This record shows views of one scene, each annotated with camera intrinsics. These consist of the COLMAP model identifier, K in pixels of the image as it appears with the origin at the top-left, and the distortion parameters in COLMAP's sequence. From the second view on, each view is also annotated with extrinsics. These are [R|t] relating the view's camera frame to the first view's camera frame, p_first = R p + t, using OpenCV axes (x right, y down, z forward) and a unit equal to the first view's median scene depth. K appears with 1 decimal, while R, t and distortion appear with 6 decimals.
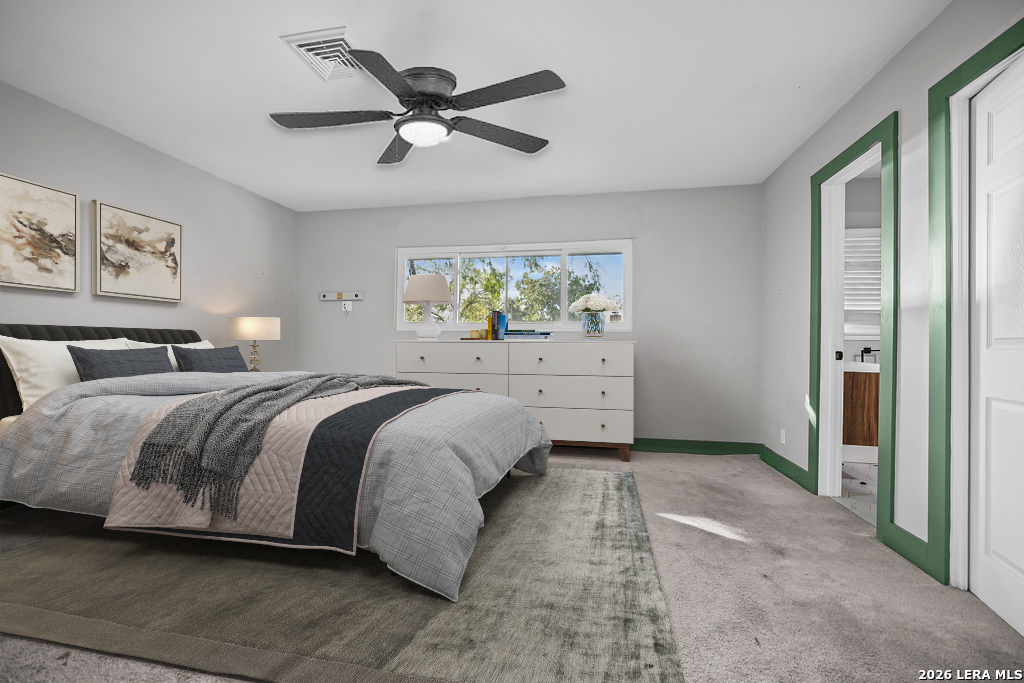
lens RADIAL K [[408.8, 0, 512.0], [0, 408.8, 341.5], [0, 0, 1]] dist [-0.012475, 0.000204]
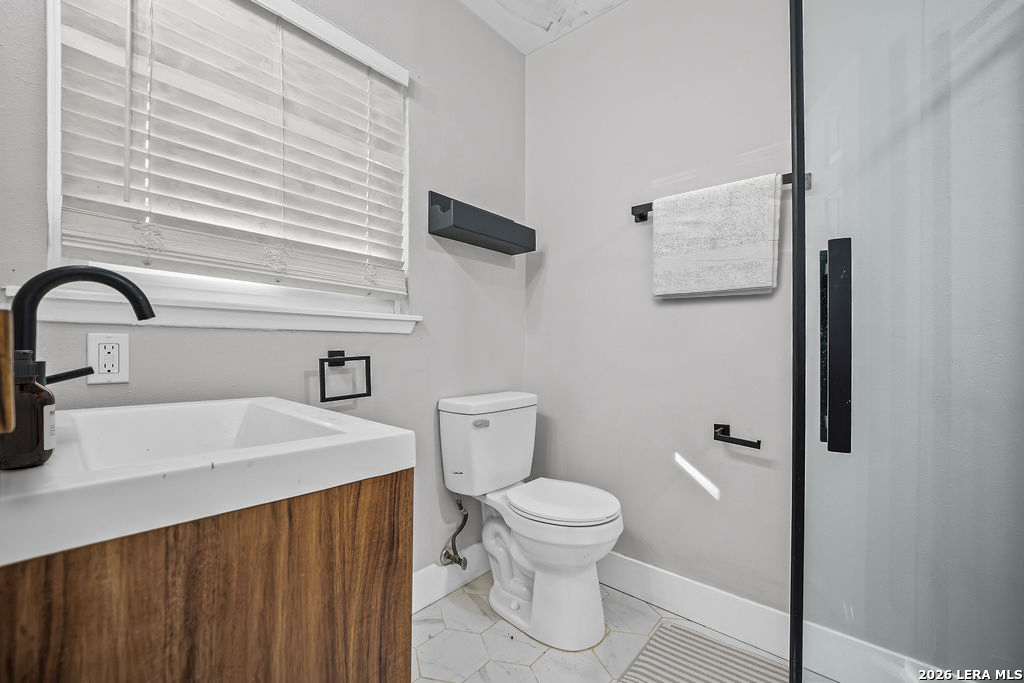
lens RADIAL K [[408.8, 0, 512.0], [0, 408.8, 341.5], [0, 0, 1]] dist [-0.012475, 0.000204]
pose [[0.496235, -0.005536, 0.868171, 0.698530], [0.001265, 0.999983, 0.005653, 0.005318], [-0.868188, -0.001708, 0.496233, 0.743692]]
